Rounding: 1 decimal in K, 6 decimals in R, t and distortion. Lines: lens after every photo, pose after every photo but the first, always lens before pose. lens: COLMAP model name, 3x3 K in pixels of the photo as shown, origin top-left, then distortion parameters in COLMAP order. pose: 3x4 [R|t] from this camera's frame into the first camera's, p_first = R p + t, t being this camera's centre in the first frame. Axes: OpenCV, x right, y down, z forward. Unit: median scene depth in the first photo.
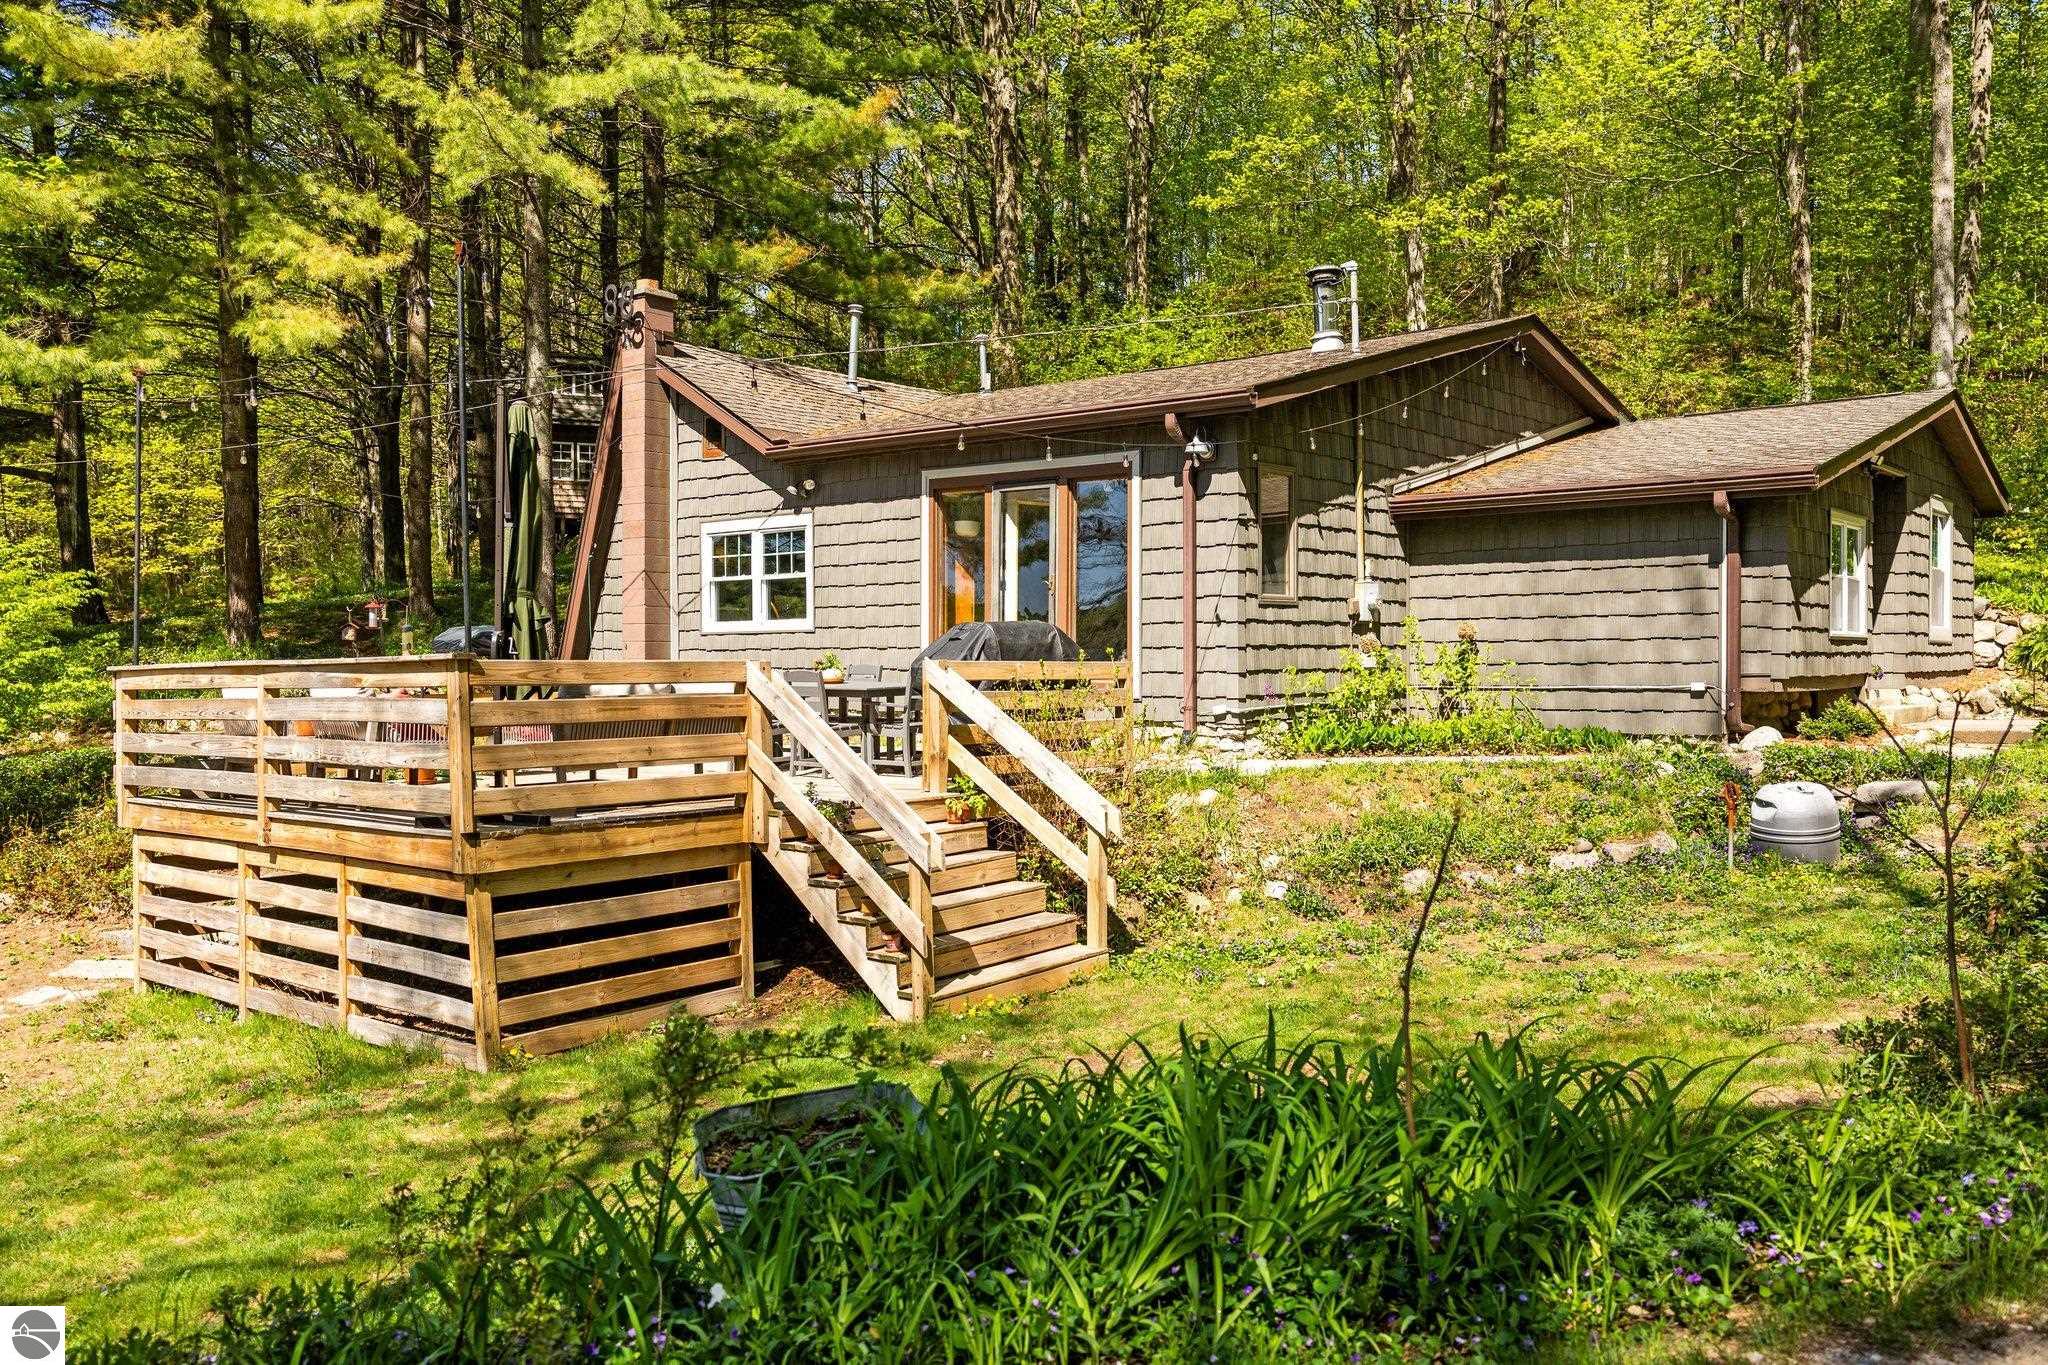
lens RADIAL K [[1637.1, 0, 1018.8], [0, 1637.1, 674.9], [0, 0, 1]] dist [-0.025070, 0.003249]
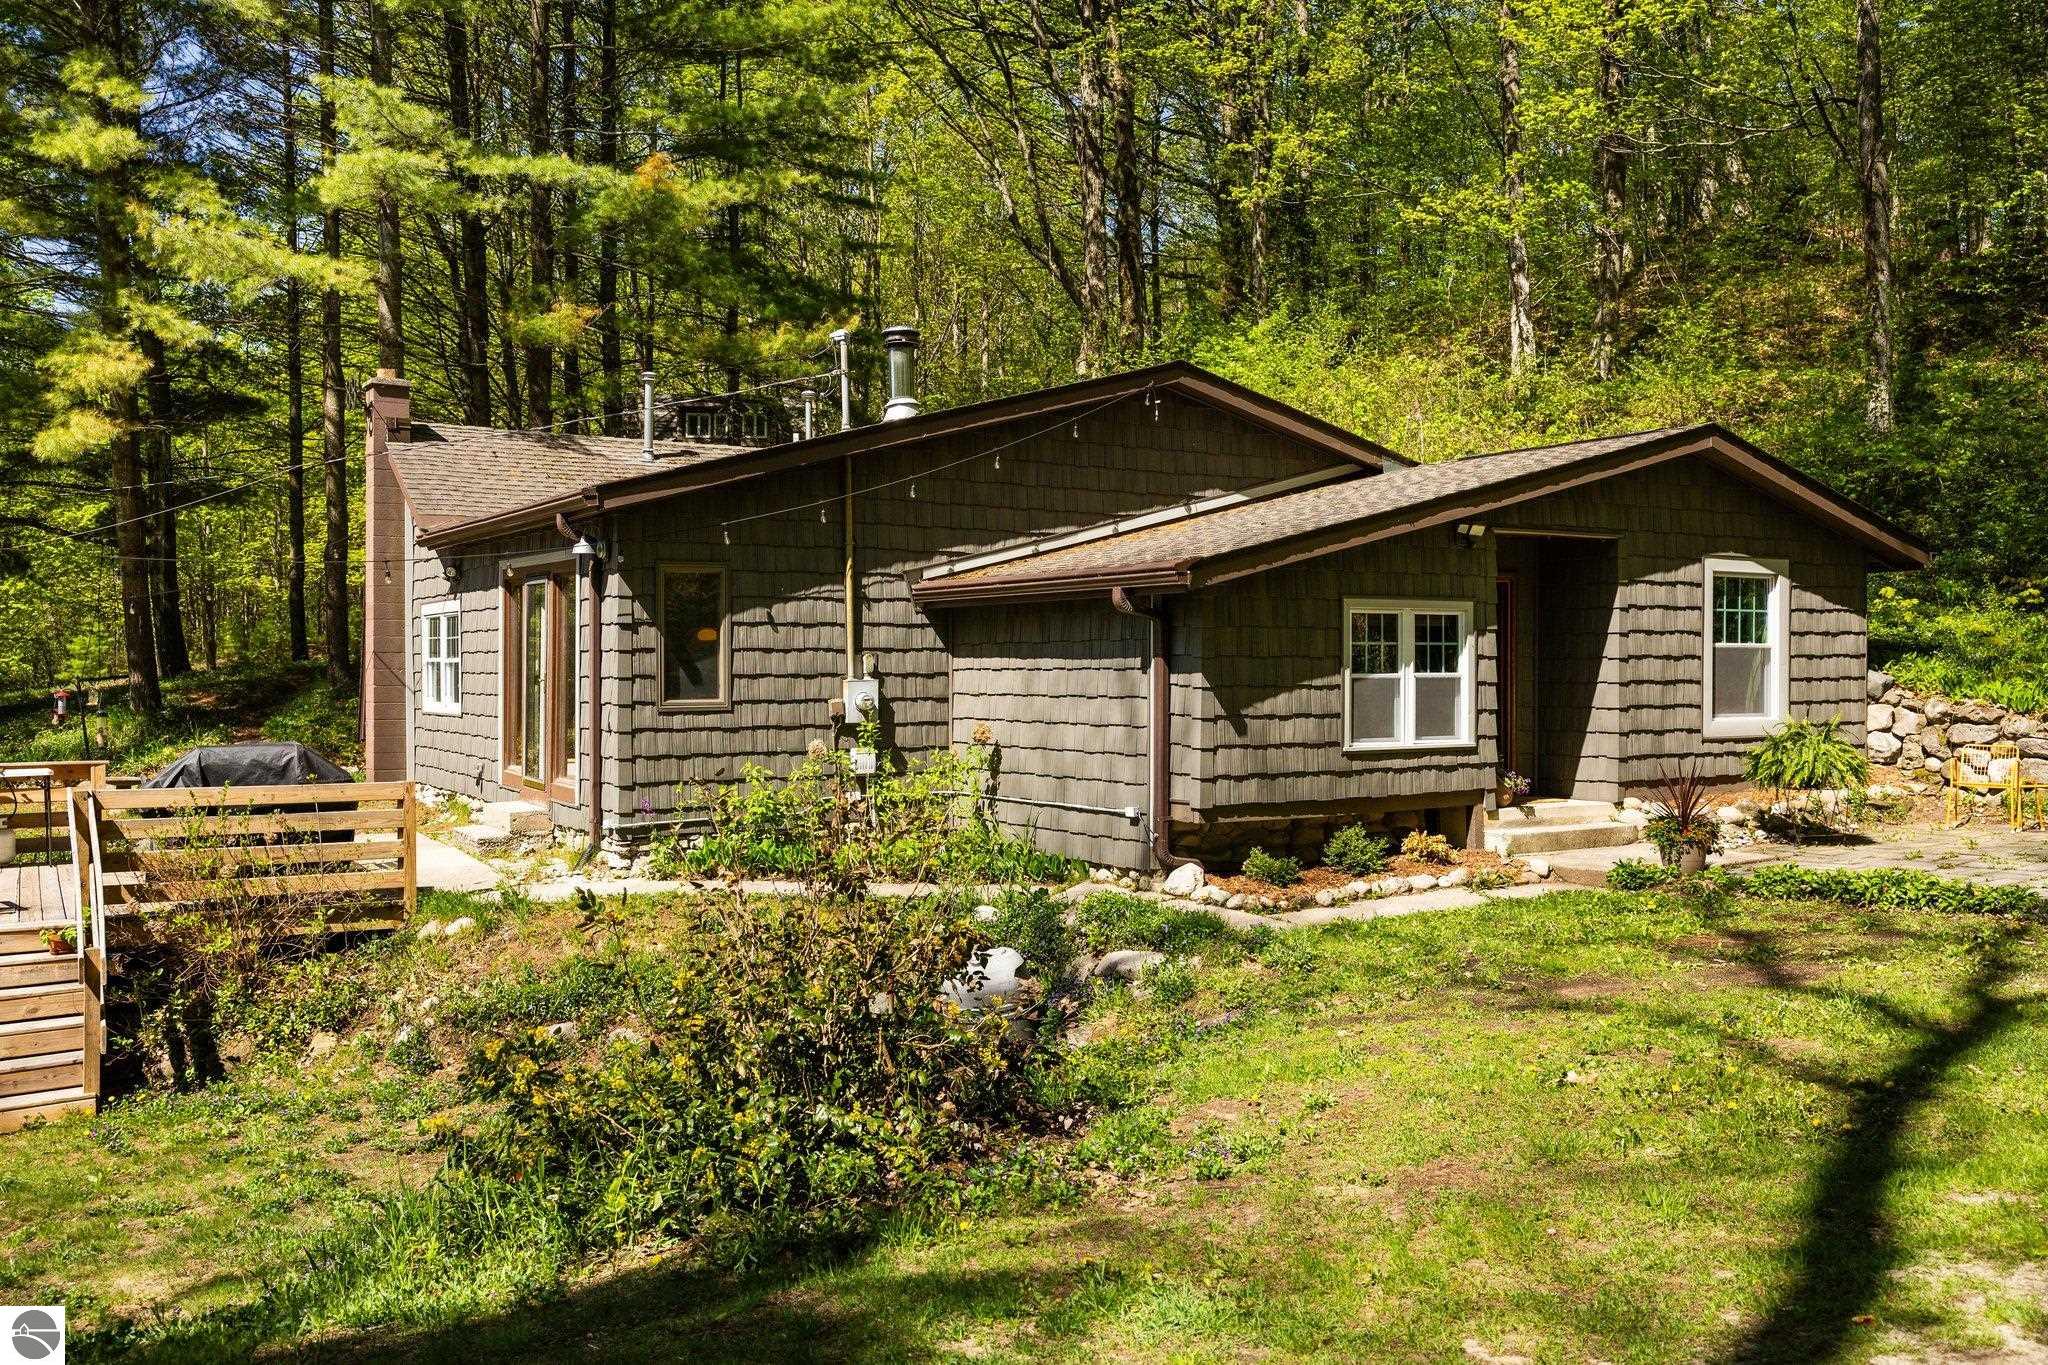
lens RADIAL K [[1692.5, 0, 1028.0], [0, 1692.5, 672.7], [0, 0, 1]] dist [-0.018859, 0.005602]
pose [[0.949388, 0.003462, -0.314085, 0.571093], [-0.003970, 0.999992, -0.000979, -0.057379], [0.314079, 0.002177, 0.949394, 0.126449]]
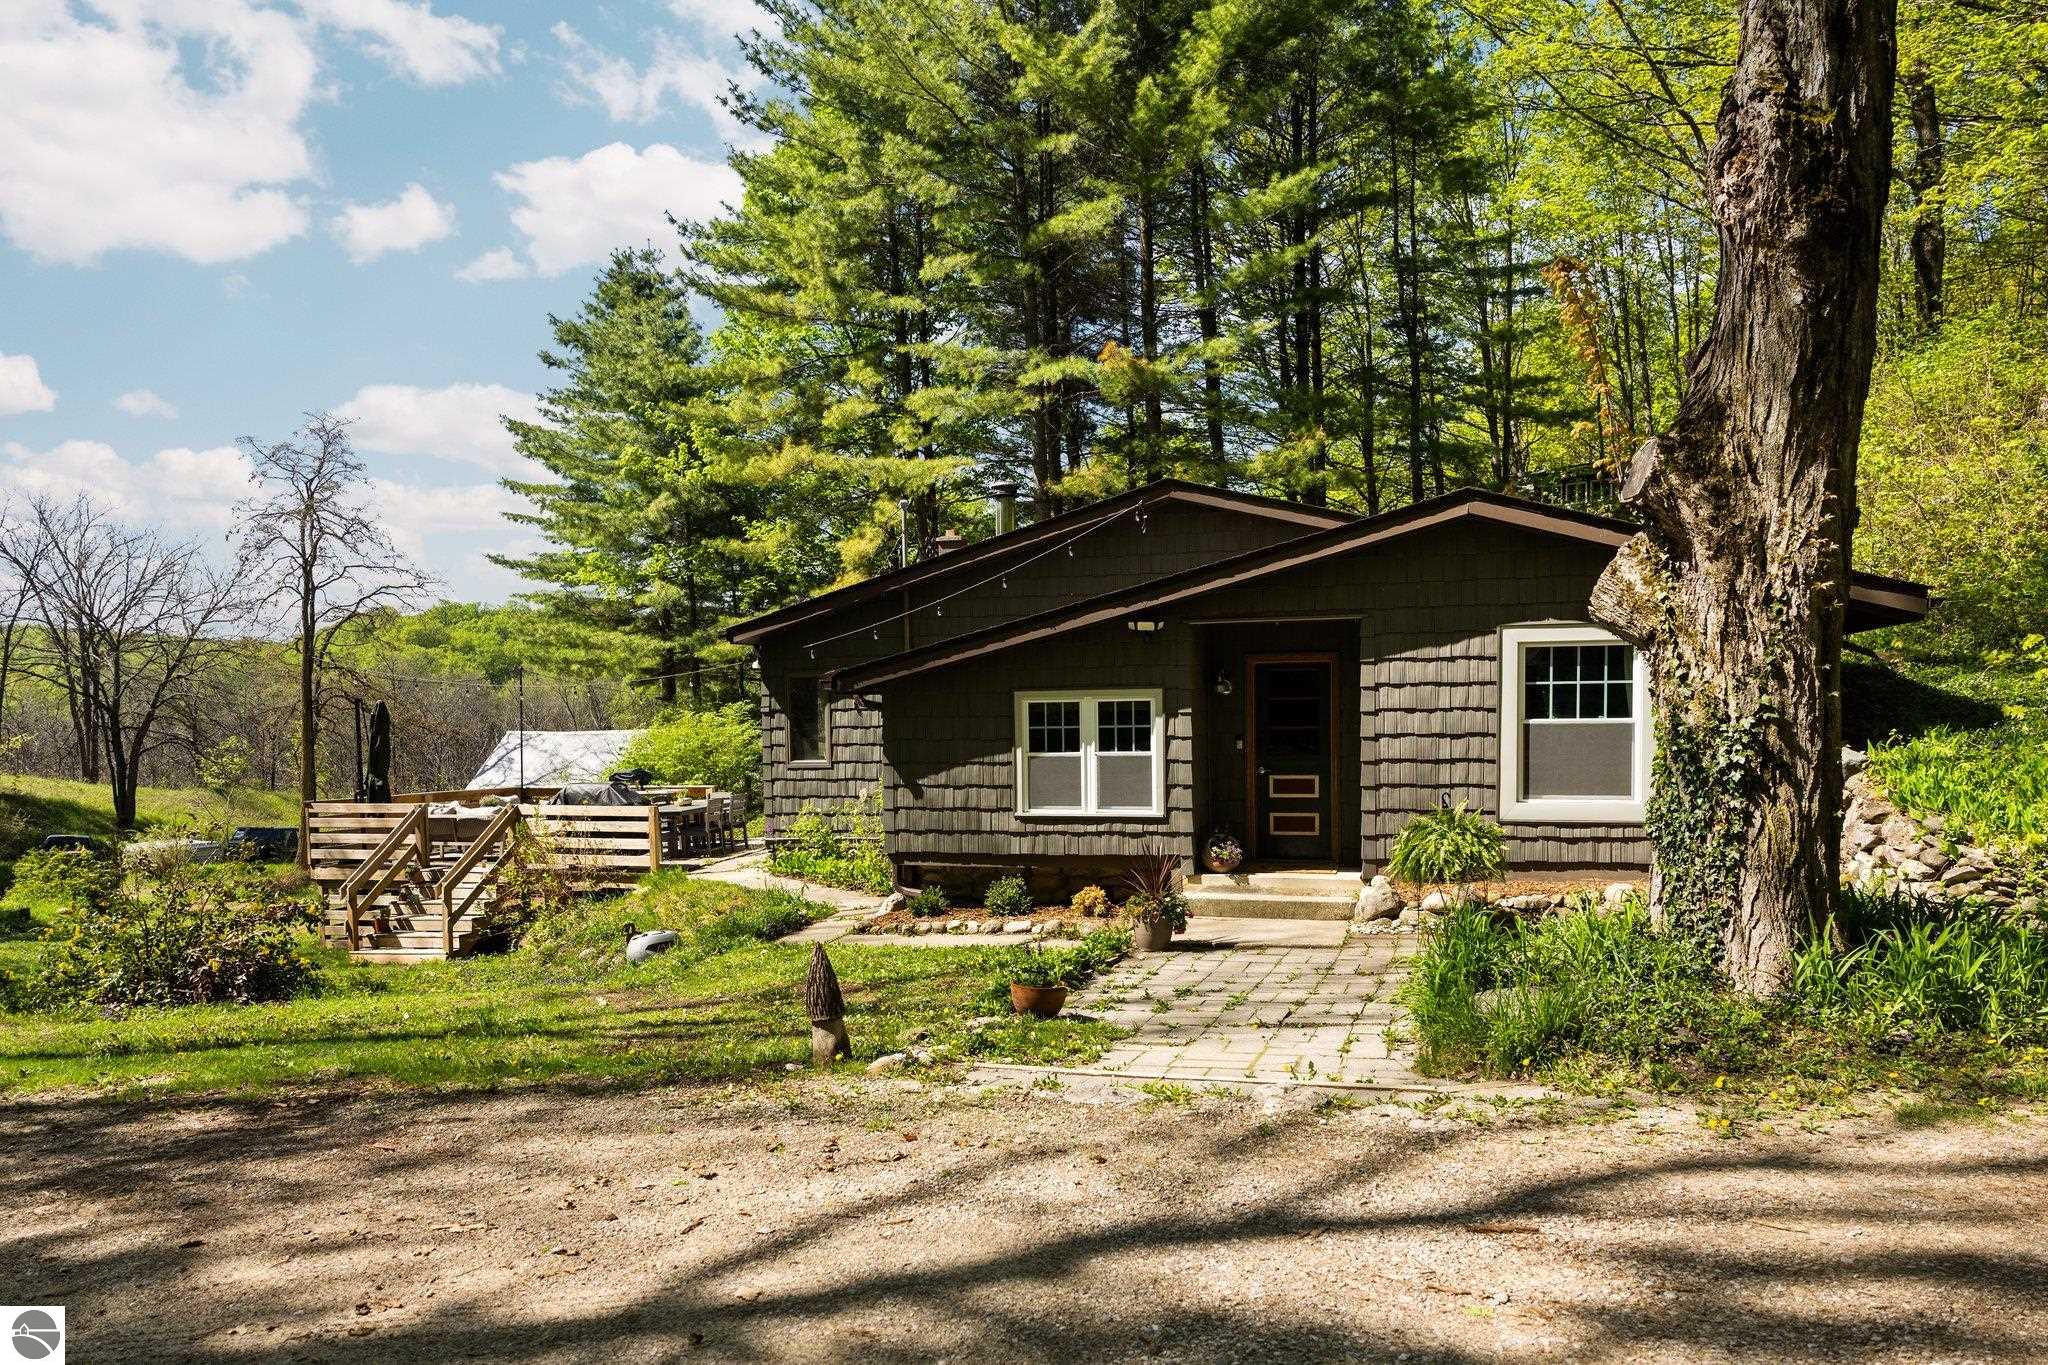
lens RADIAL K [[1397.6, 0, 1017.1], [0, 1397.6, 766.2], [0, 0, 1]] dist [0.018284, 0.002836]
pose [[0.388196, 0.038747, -0.920762, 1.207654], [0.008991, 0.998909, 0.045827, -0.087627], [0.921533, -0.026069, 0.387424, 0.615188]]
